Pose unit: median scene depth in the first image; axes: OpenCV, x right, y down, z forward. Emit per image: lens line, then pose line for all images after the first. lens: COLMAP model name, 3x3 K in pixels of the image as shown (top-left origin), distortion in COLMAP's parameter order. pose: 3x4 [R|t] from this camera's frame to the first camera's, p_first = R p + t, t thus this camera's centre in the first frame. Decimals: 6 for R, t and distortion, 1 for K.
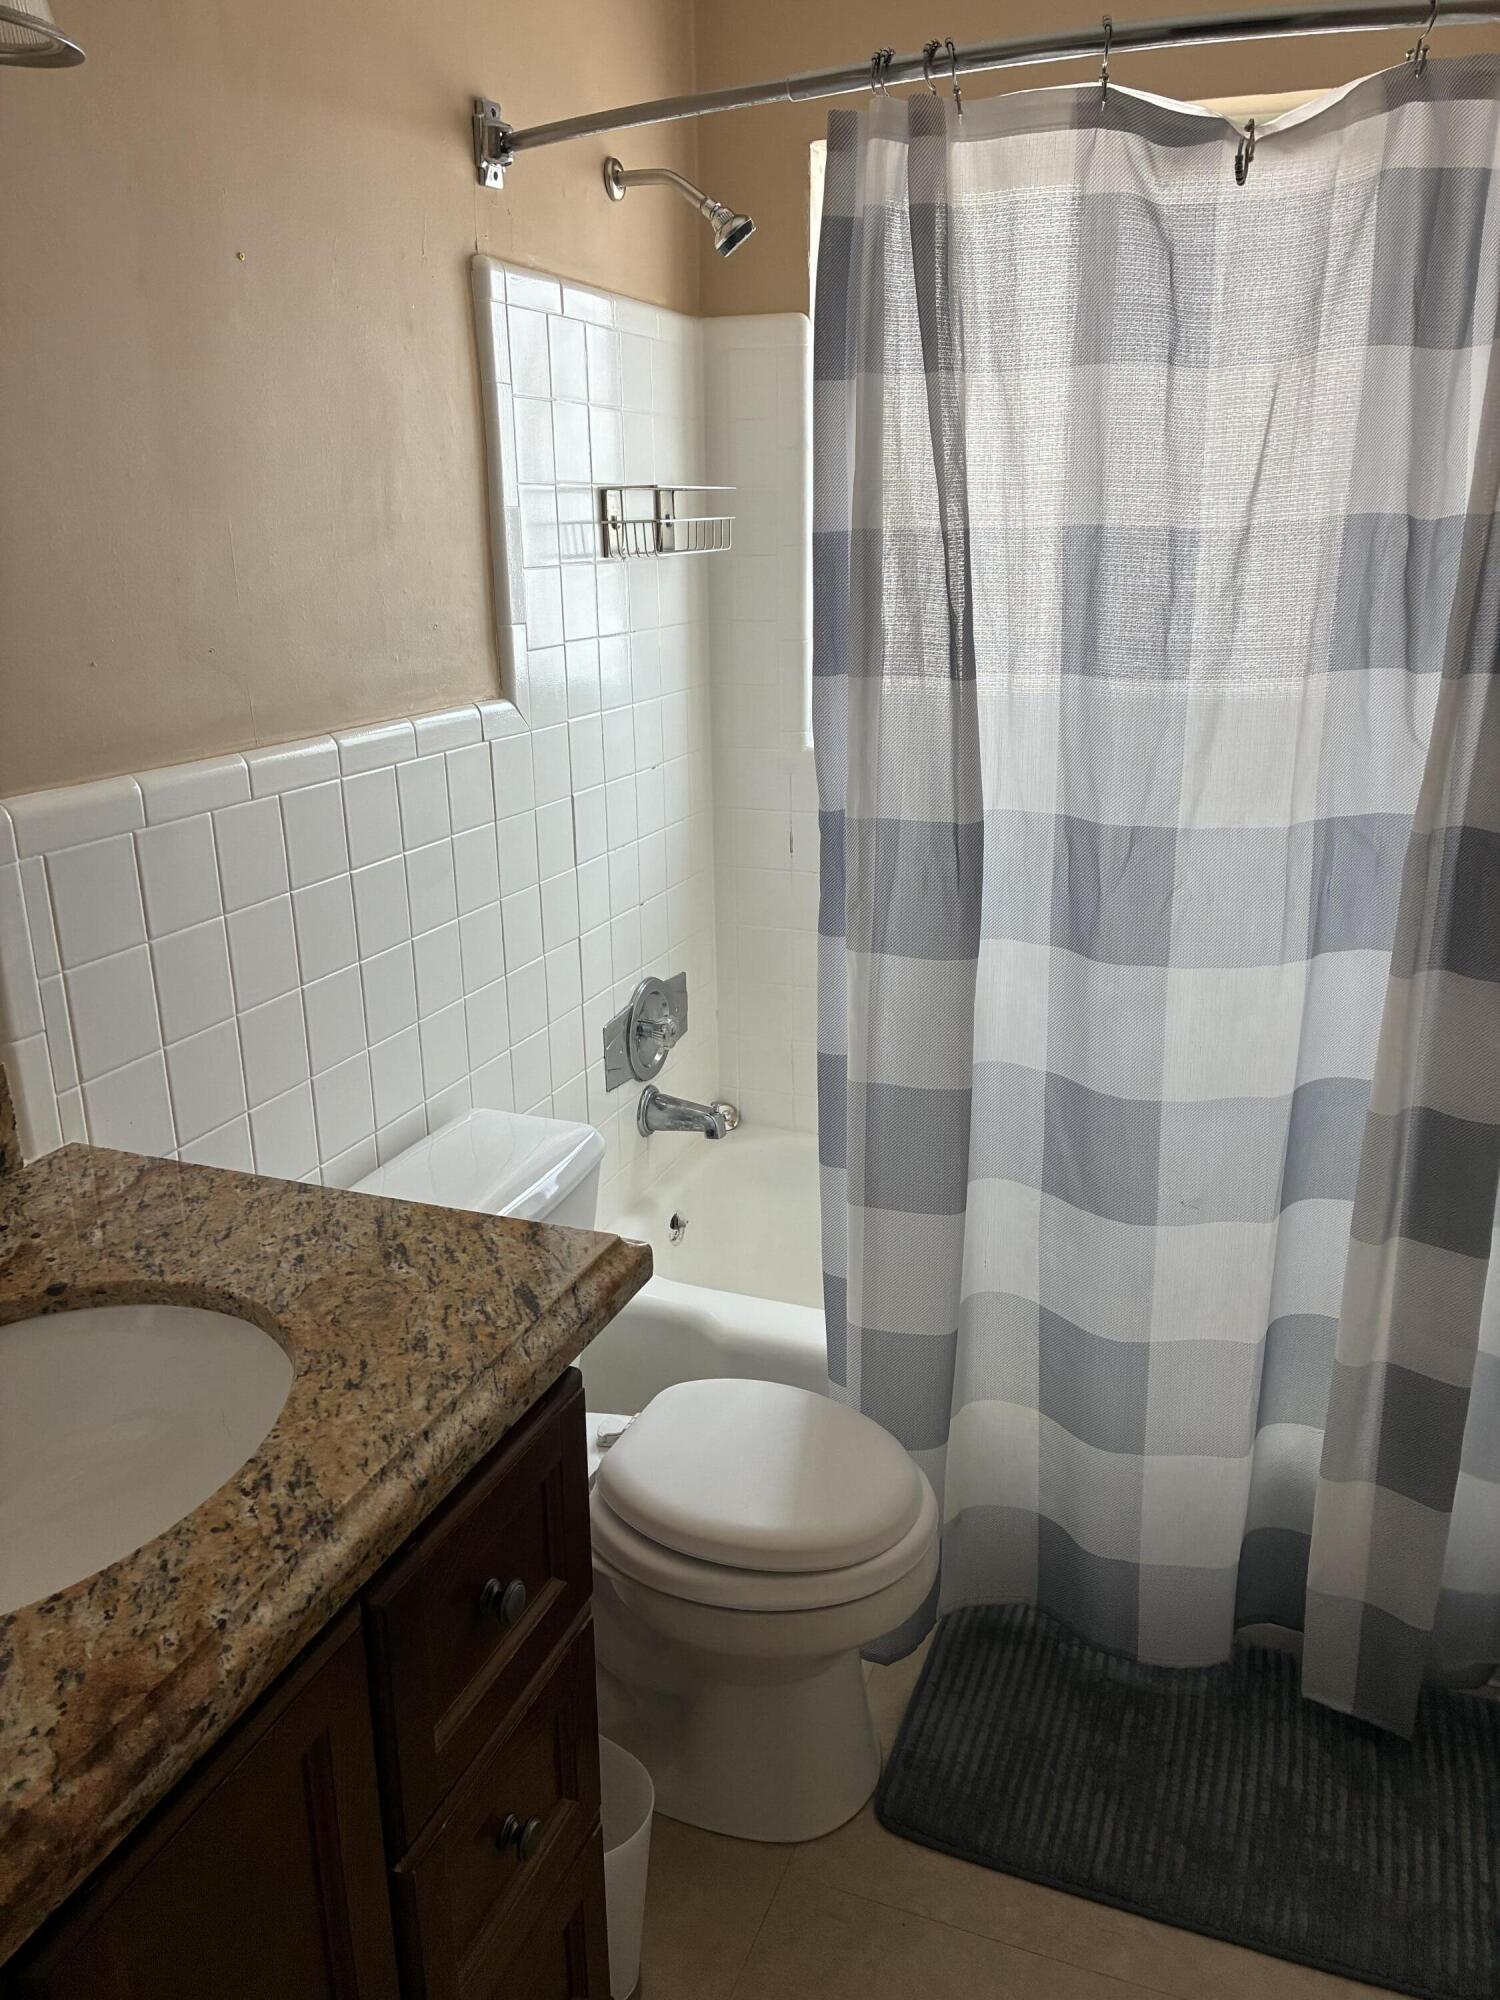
lens RADIAL K [[1514.8, 0, 743.5], [0, 1514.8, 995.8], [0, 0, 1]] dist [0.047945, -0.052593]
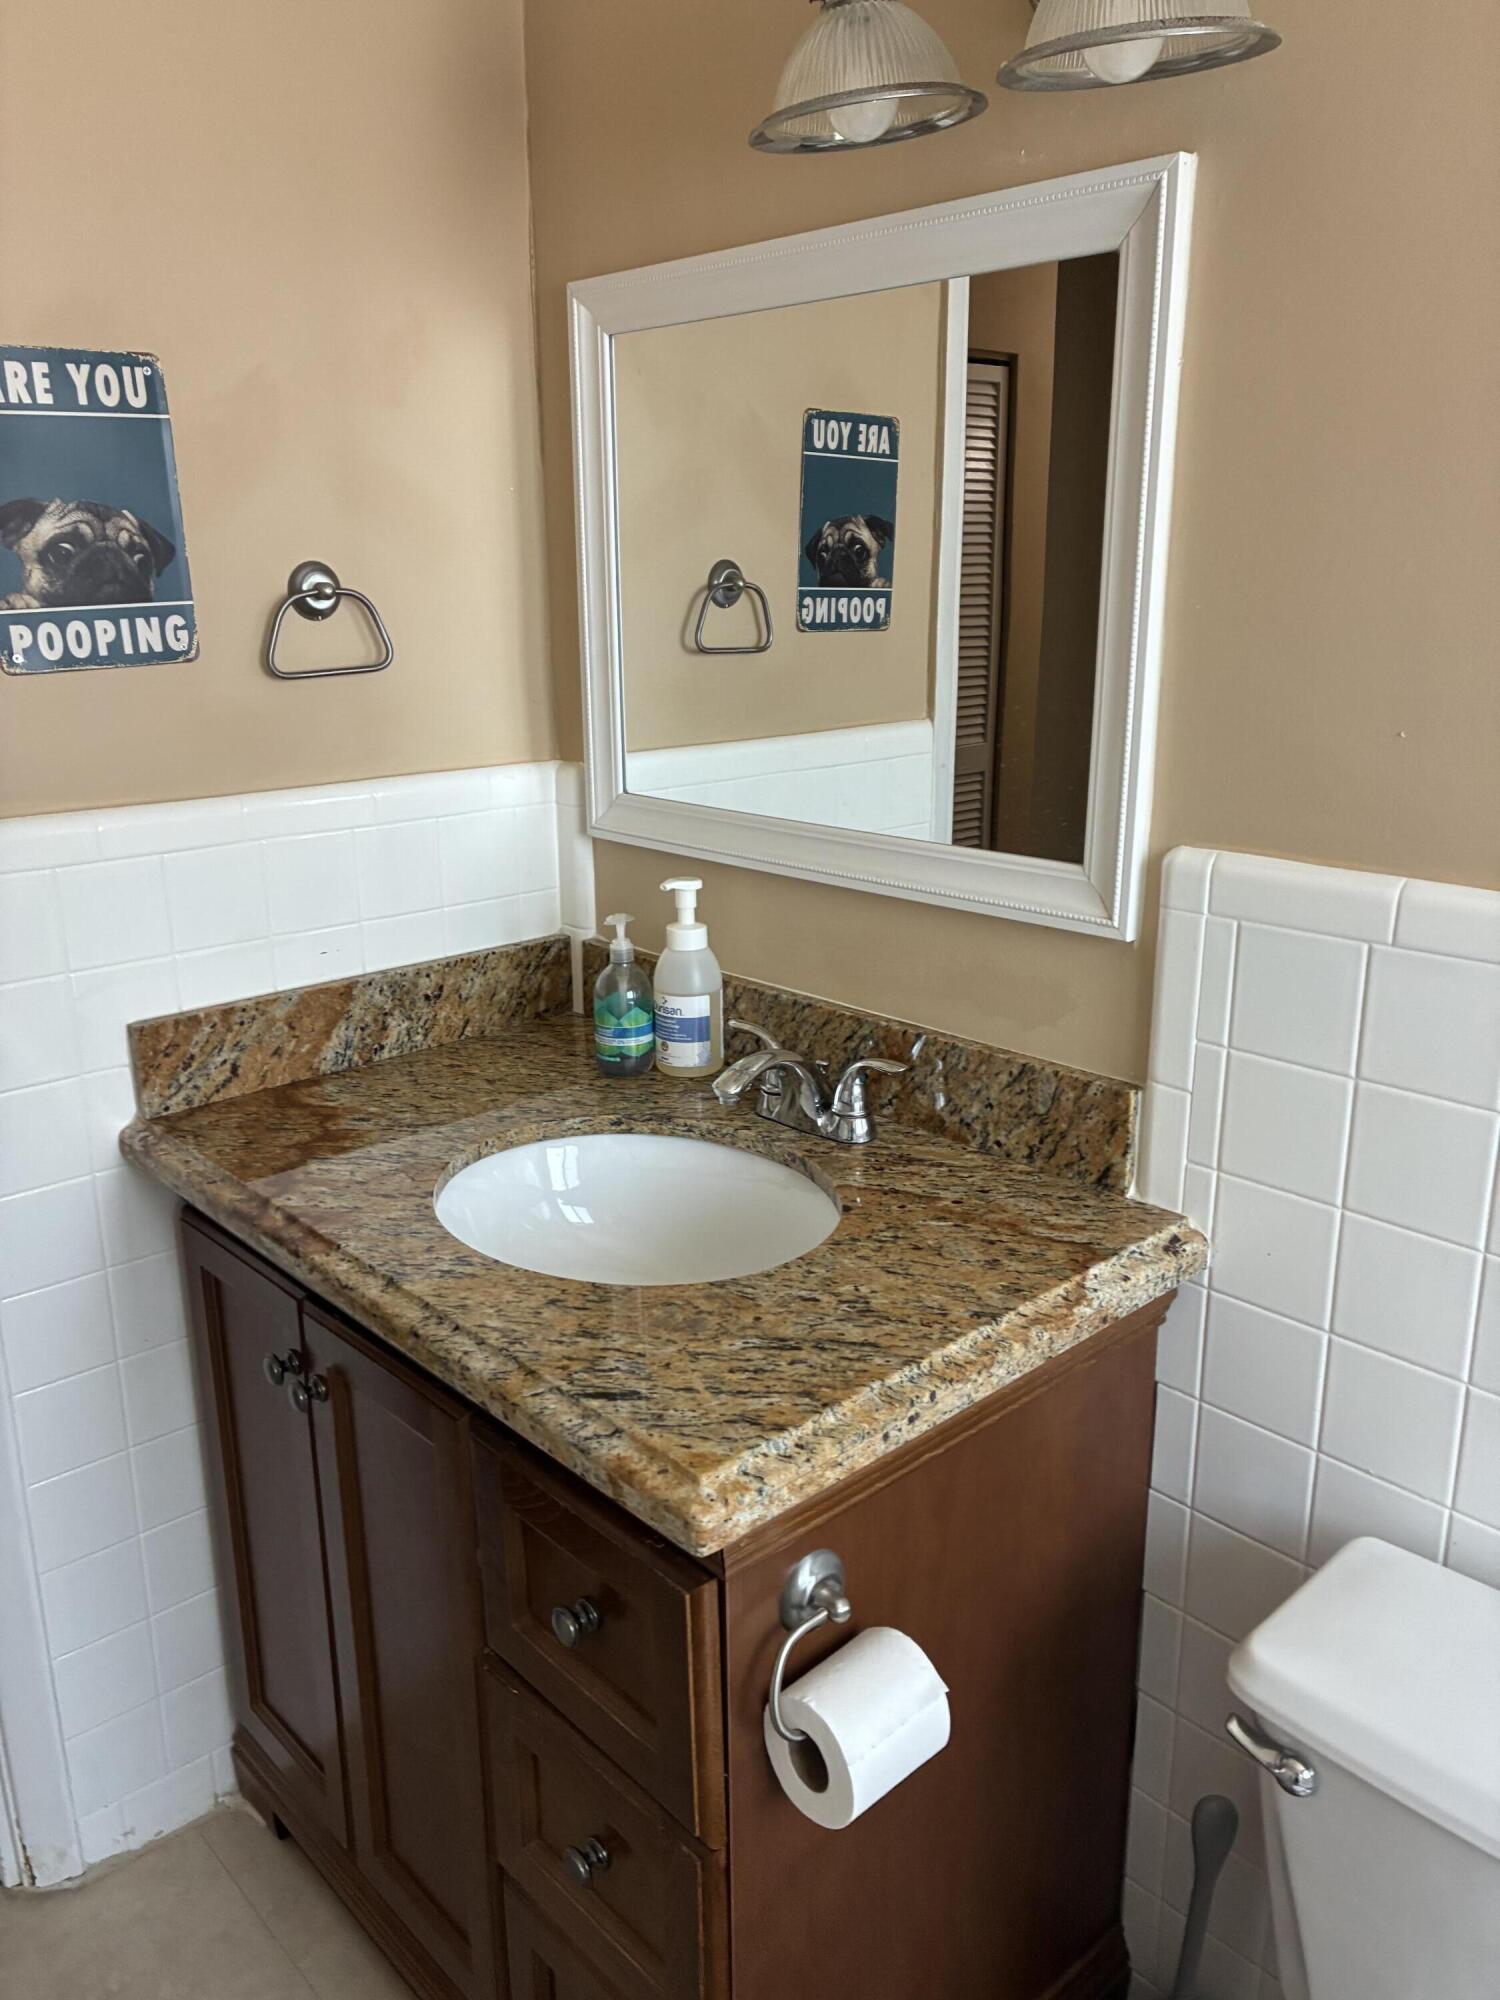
lens RADIAL K [[1514.8, 0, 739.6], [0, 1514.8, 1005.4], [0, 0, 1]] dist [0.047945, -0.052593]
pose [[-0.435099, 0.271720, -0.858404, 0.562138], [-0.256662, 0.876391, 0.407508, -0.412875], [0.863026, 0.397626, -0.311576, 1.260028]]
